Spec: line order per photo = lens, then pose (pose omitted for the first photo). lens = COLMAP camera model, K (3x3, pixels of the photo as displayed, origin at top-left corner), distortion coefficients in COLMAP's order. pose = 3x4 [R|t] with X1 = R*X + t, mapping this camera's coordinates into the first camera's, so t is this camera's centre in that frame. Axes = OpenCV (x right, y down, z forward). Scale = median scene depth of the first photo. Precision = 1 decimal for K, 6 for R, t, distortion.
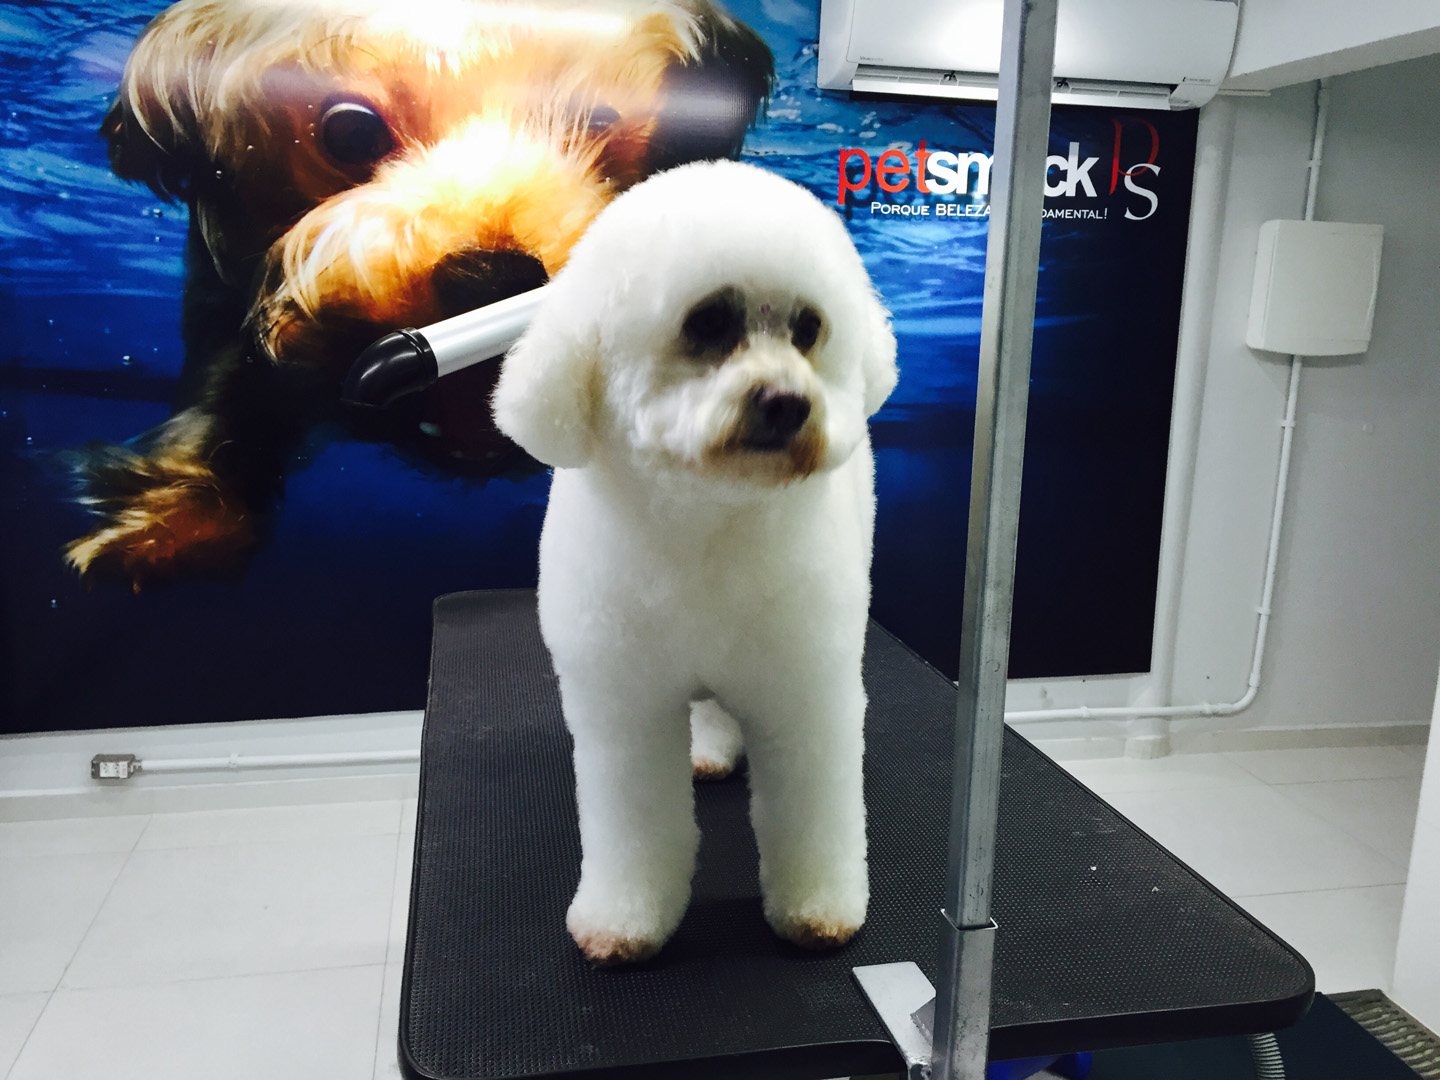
lens RADIAL K [[1227.7, 0, 725.5], [0, 1227.7, 518.5], [0, 0, 1]] dist [0.095128, -0.130445]
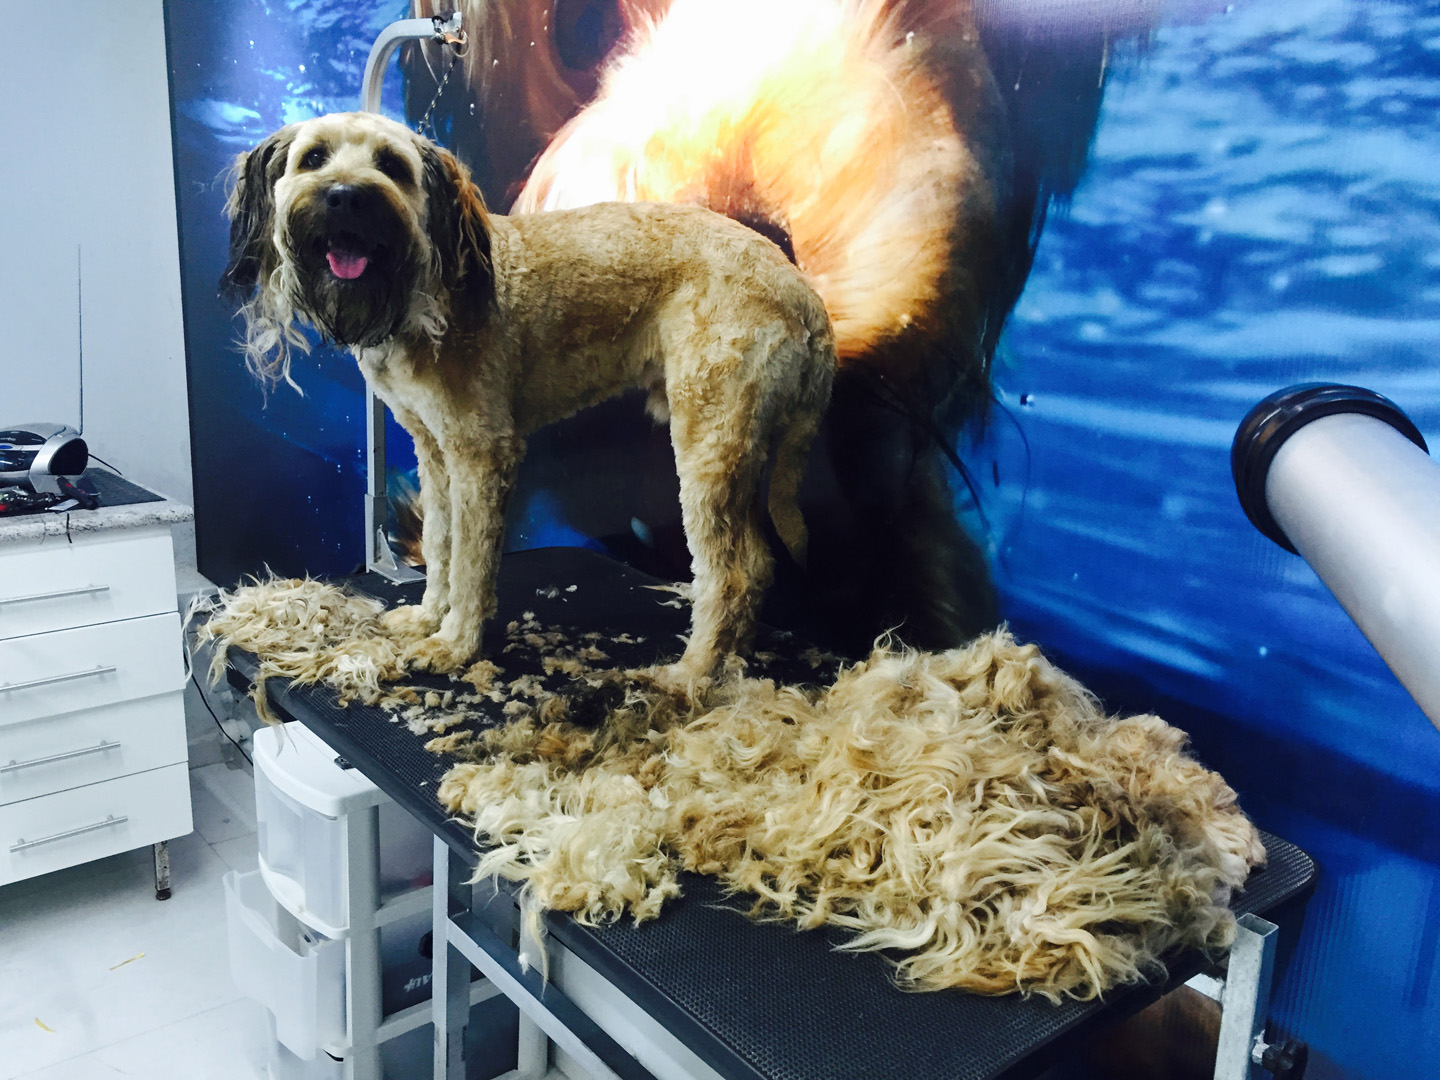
lens RADIAL K [[1227.7, 0, 744.0], [0, 1227.7, 520.3], [0, 0, 1]] dist [0.095128, -0.130445]
pose [[0.479485, 0.196249, -0.855325, 0.273310], [-0.179528, 0.975996, 0.123295, -0.159054], [0.858990, 0.094436, 0.503208, 0.767663]]
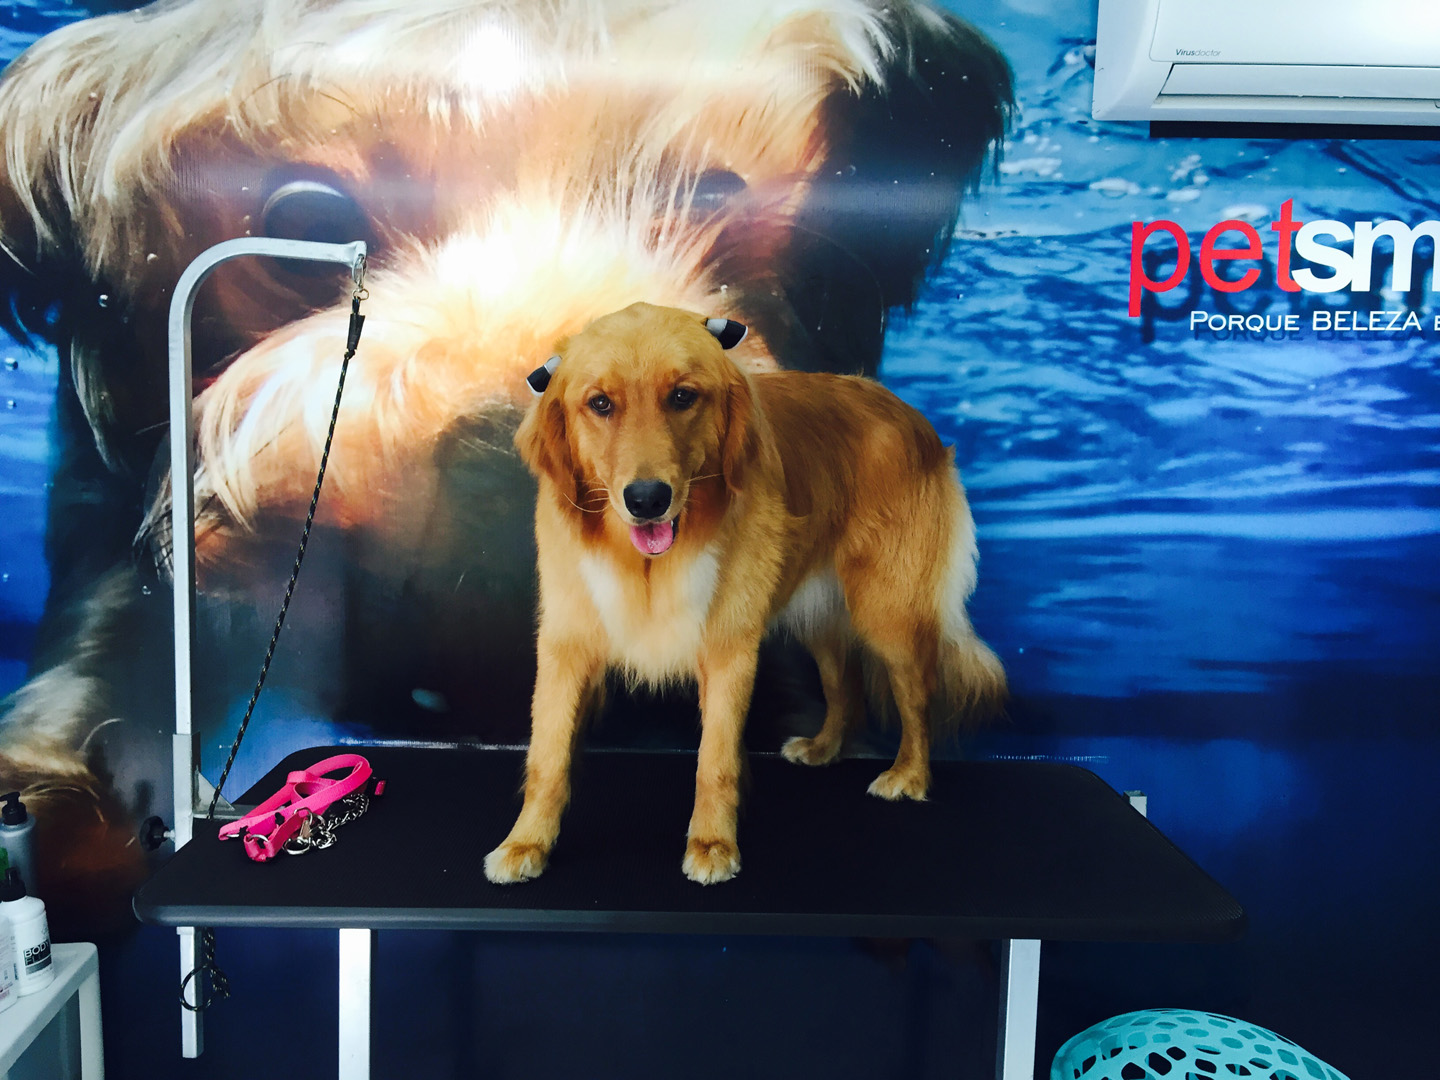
lens RADIAL K [[1227.7, 0, 734.3], [0, 1227.7, 550.9], [0, 0, 1]] dist [0.095128, -0.130445]
pose [[0.978997, 0.007027, -0.203751, 0.032132], [-0.023663, 0.996568, -0.079328, -0.102628], [0.202495, 0.082483, 0.975804, 0.437921]]
